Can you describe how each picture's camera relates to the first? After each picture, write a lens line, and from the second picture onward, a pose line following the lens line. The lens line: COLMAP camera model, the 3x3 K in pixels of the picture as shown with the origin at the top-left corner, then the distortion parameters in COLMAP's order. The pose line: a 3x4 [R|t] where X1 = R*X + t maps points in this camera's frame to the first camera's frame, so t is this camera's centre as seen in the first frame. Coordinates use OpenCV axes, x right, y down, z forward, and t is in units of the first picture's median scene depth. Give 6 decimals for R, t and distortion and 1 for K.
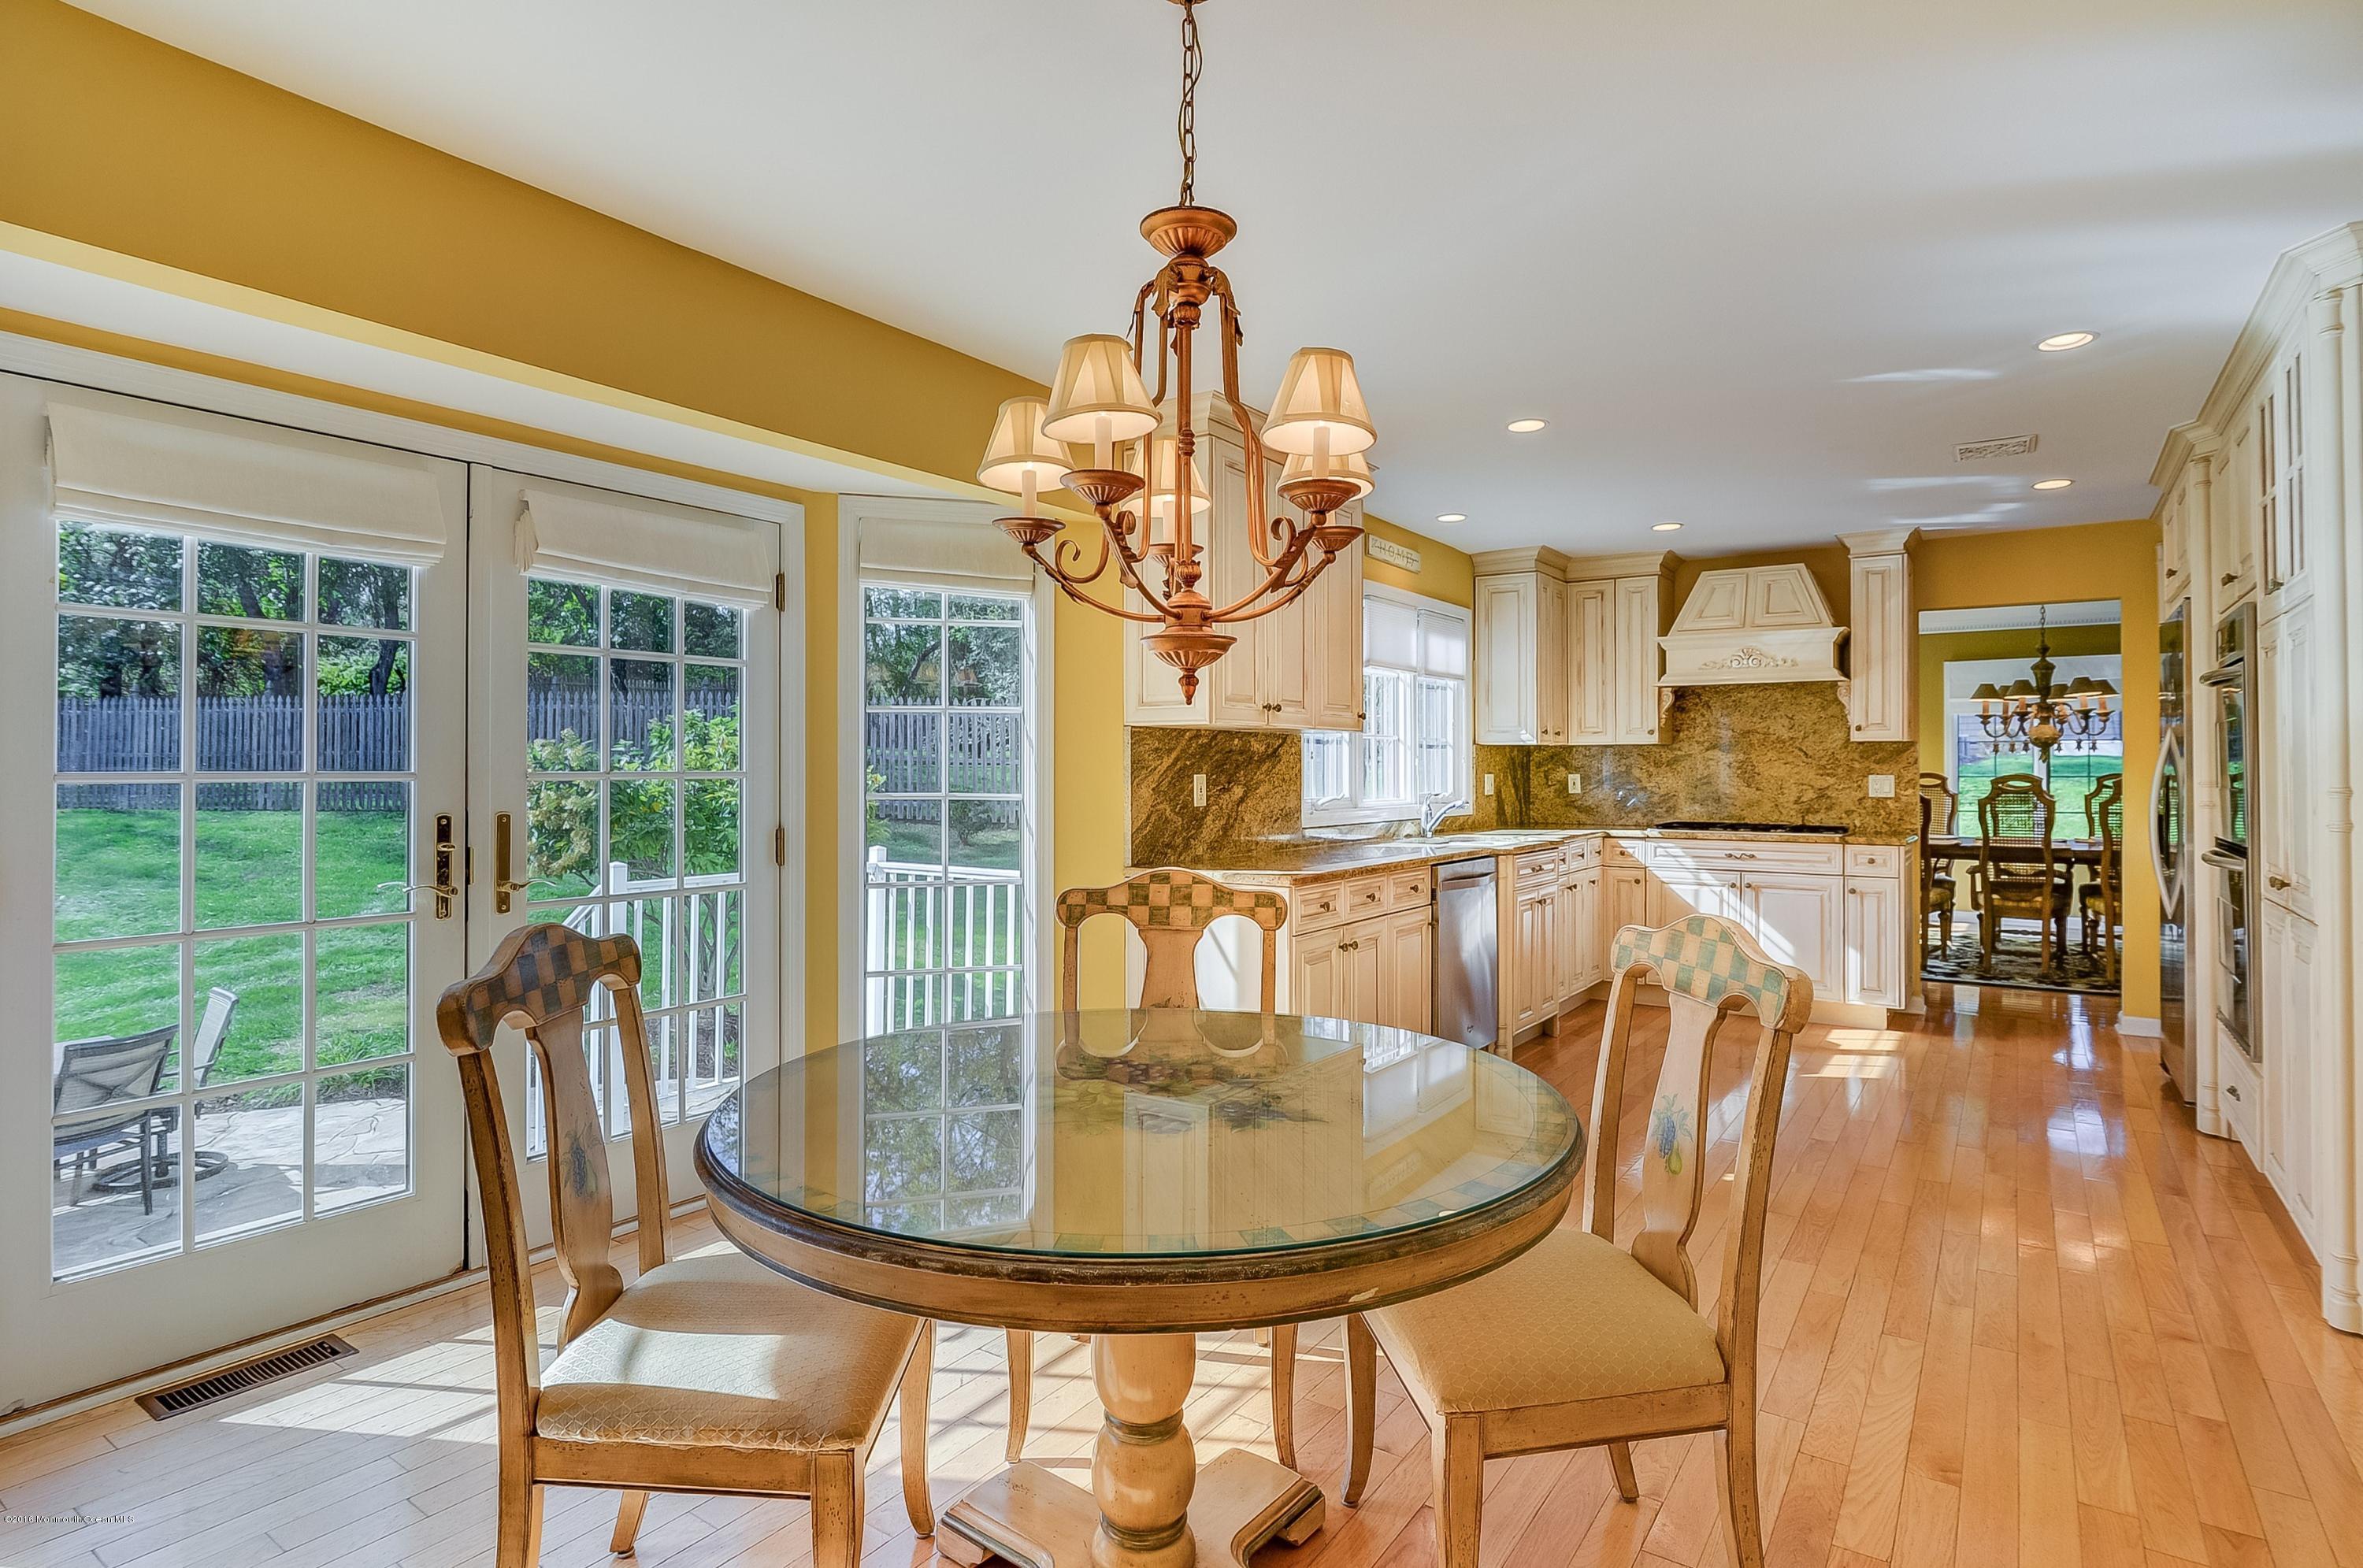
lens RADIAL K [[1216.0, 0, 1188.2], [0, 1216.0, 752.2], [0, 0, 1]] dist [-0.002125, -0.000865]
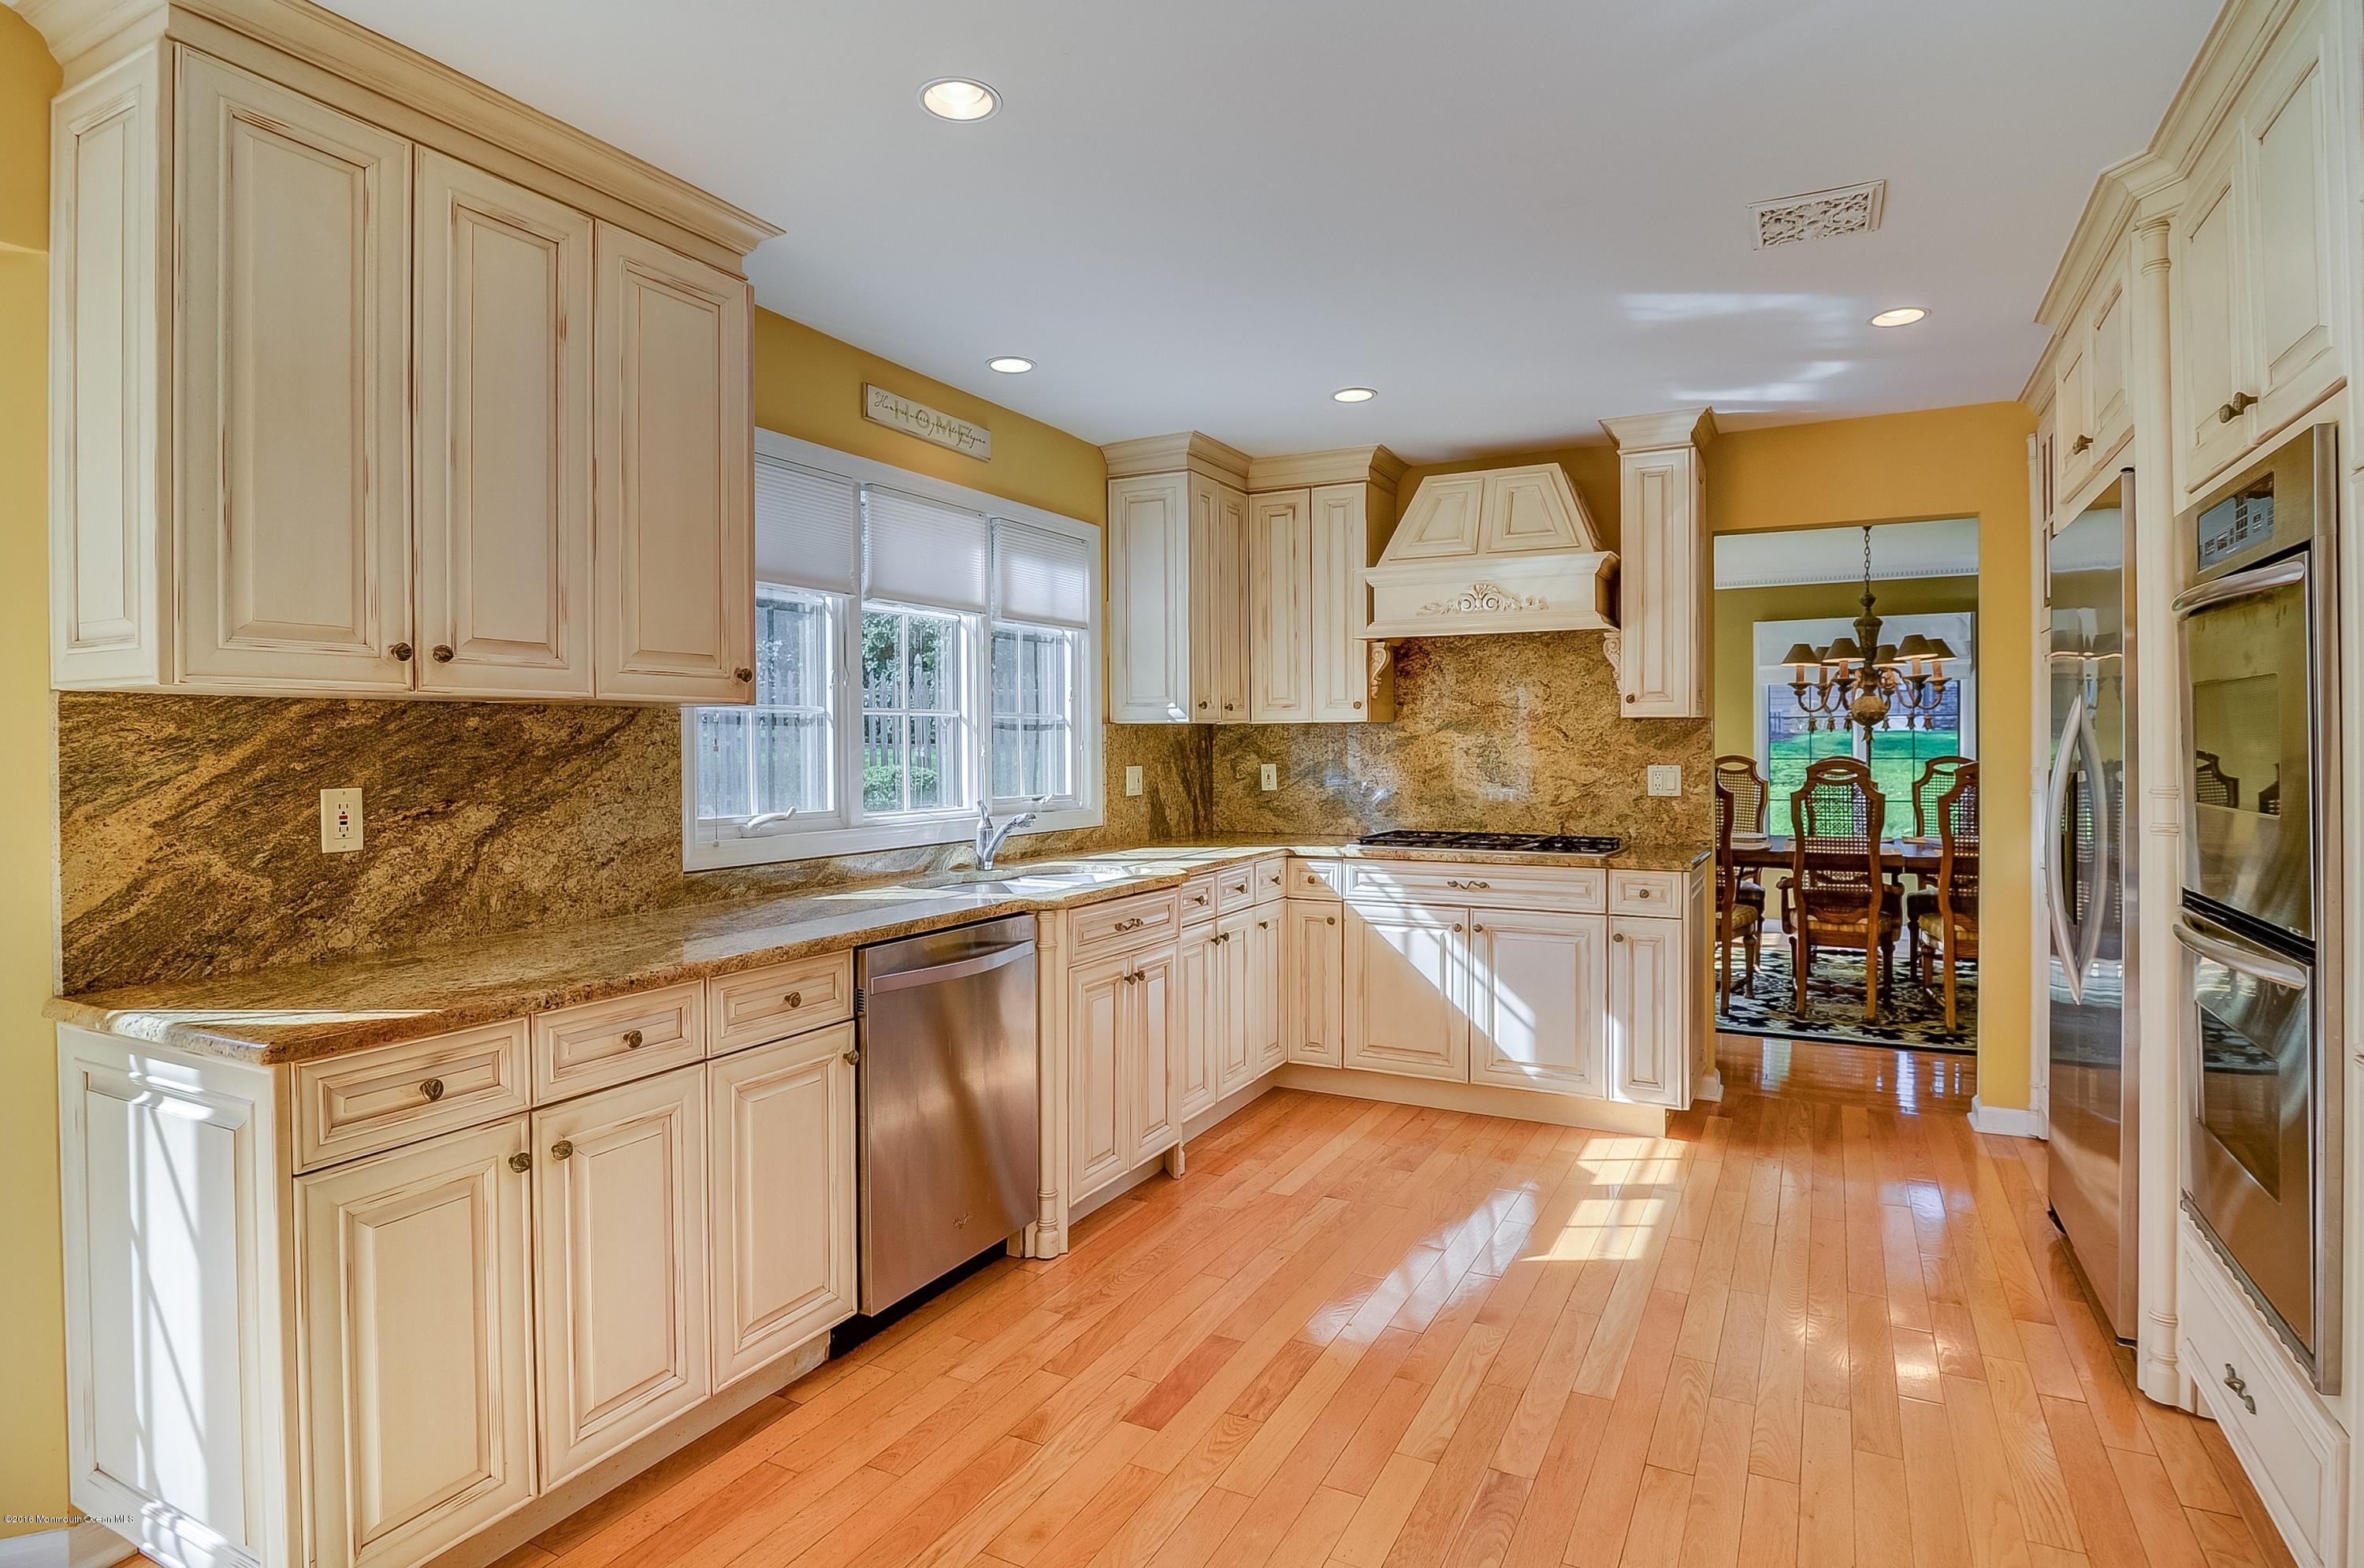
lens RADIAL K [[1253.1, 0, 1176.6], [0, 1253.1, 742.8], [0, 0, 1]] dist [-0.012811, -0.000195]
pose [[0.992962, -0.004872, 0.118331, 0.193054], [0.003546, 0.999929, 0.011406, -0.003533], [-0.118378, -0.010906, 0.992909, 0.295630]]
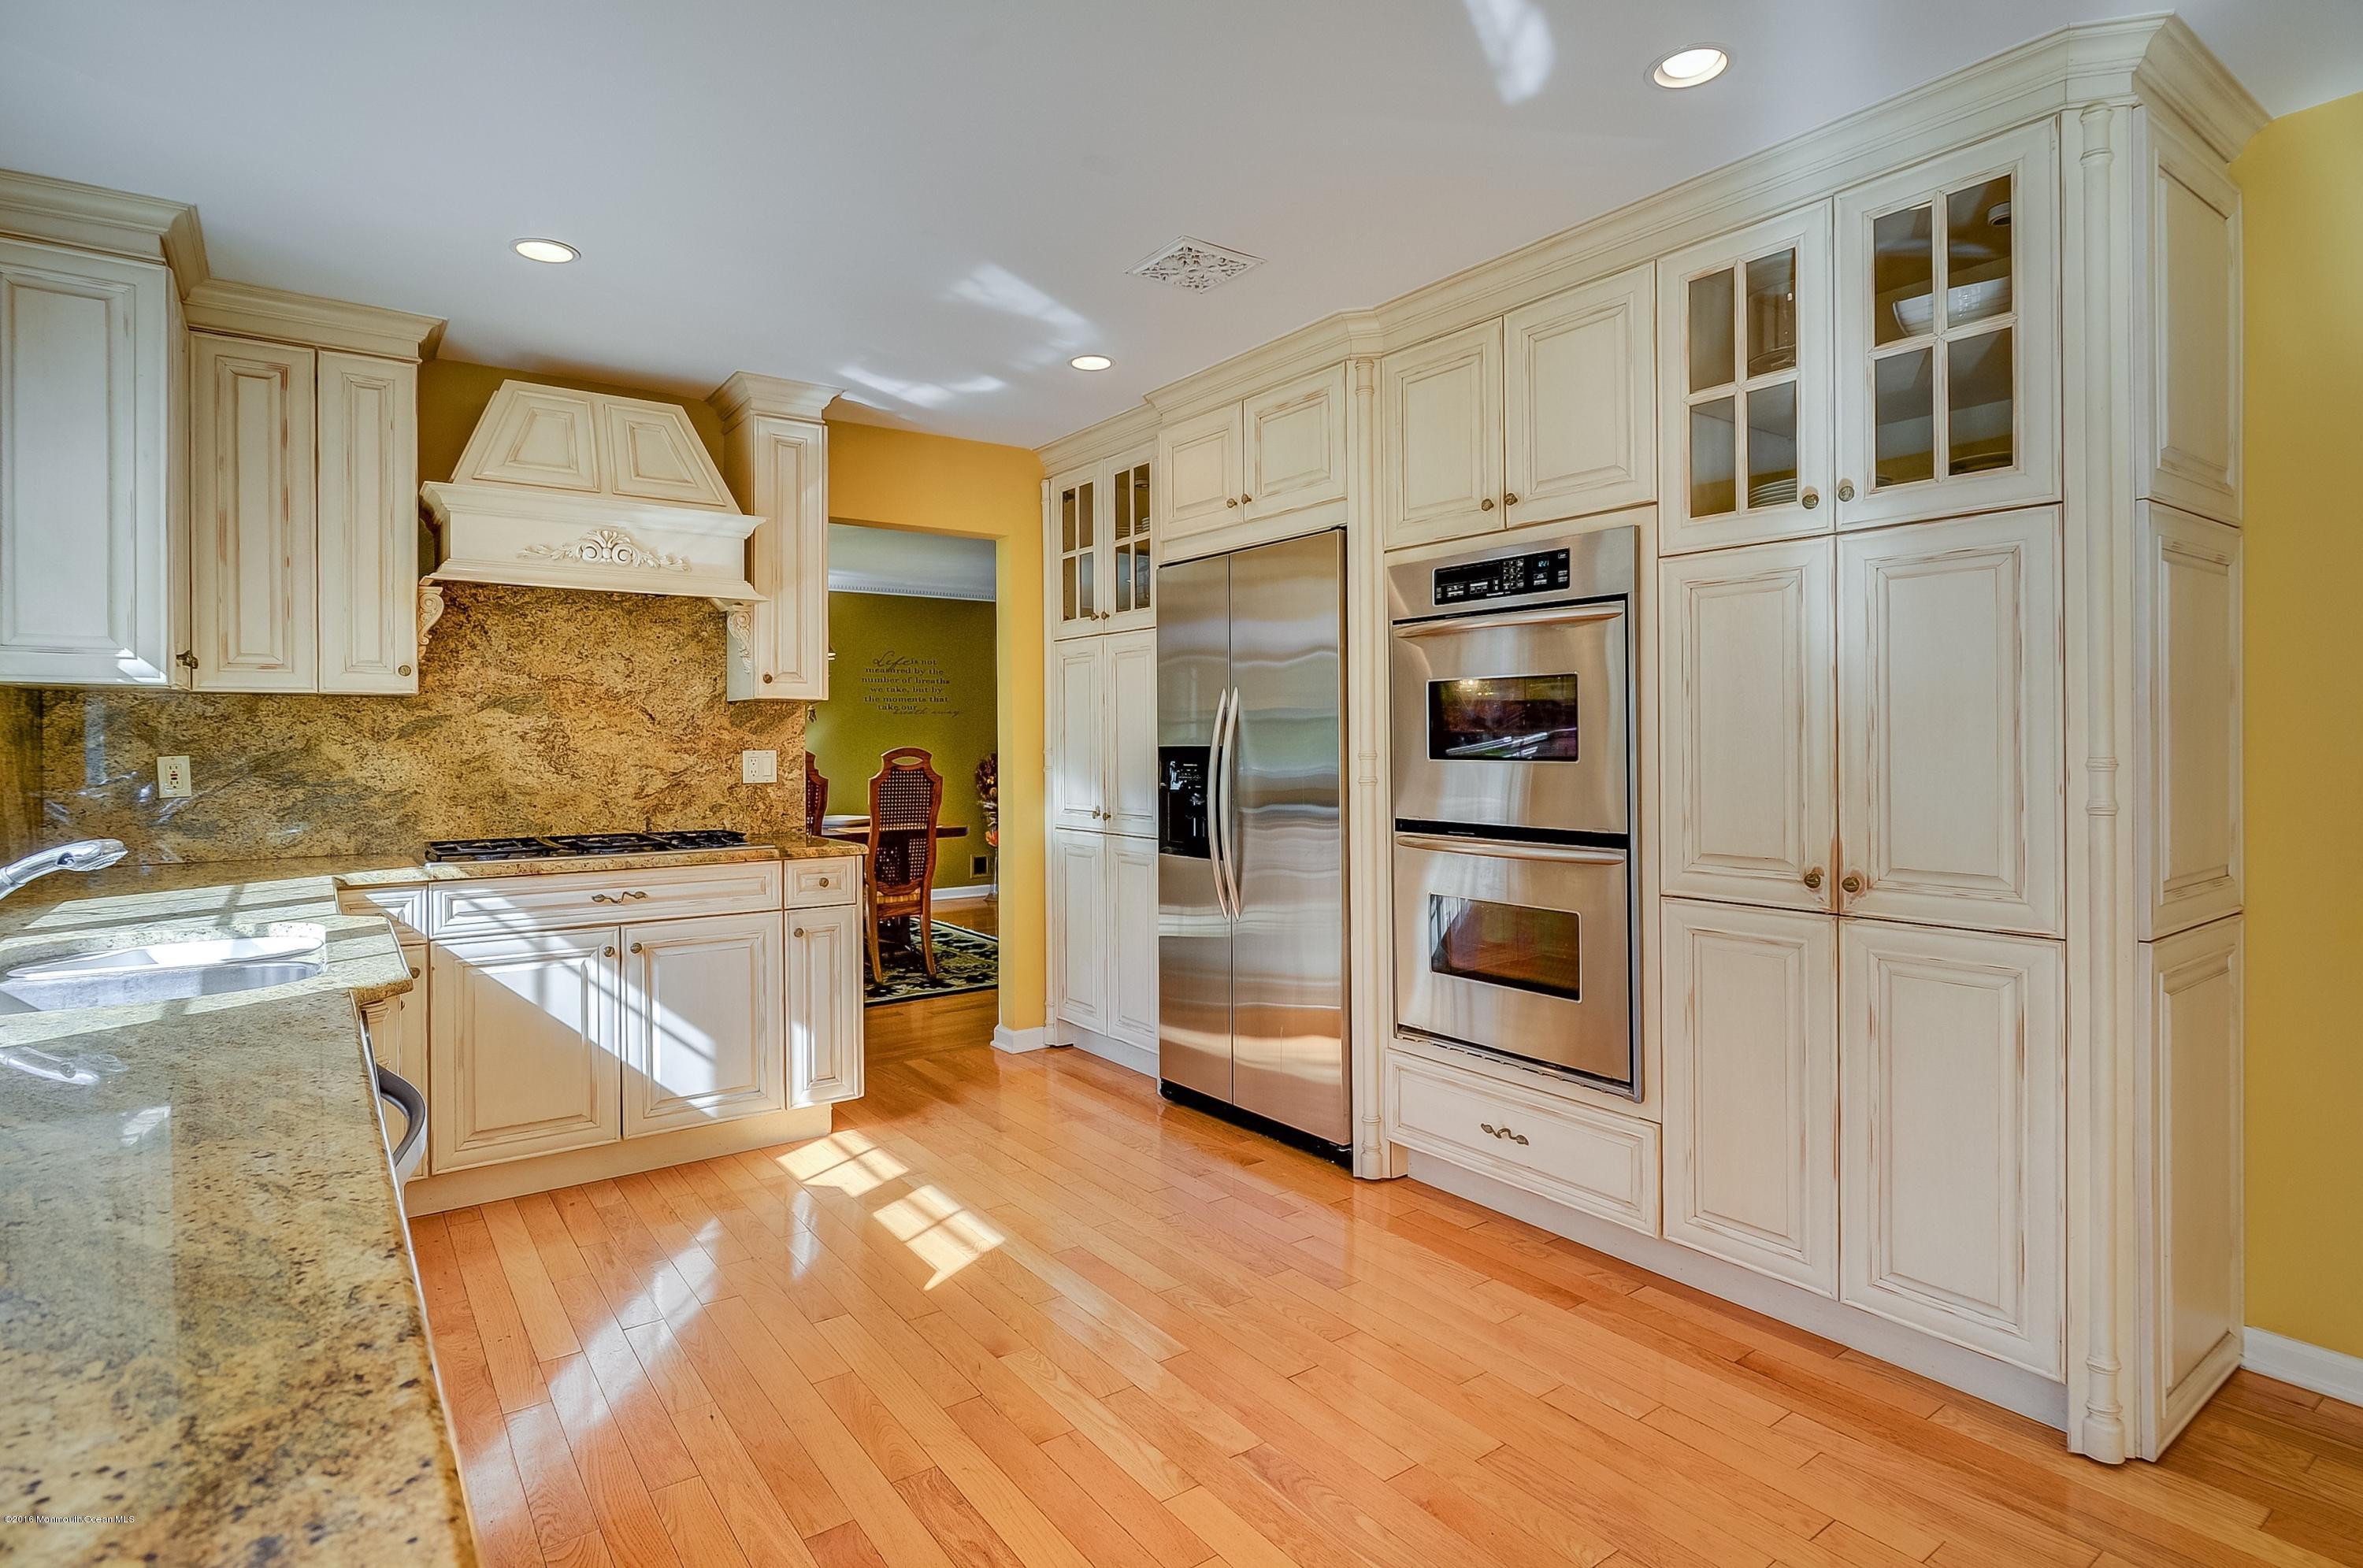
lens RADIAL K [[1210.4, 0, 1182.3], [0, 1210.4, 740.4], [0, 0, 1]] dist [-0.001835, -0.000308]
pose [[0.337213, -0.003139, 0.941423, 0.015107], [-0.006995, 0.999958, 0.005840, 0.007414], [-0.941402, -0.008554, 0.337177, 0.530567]]
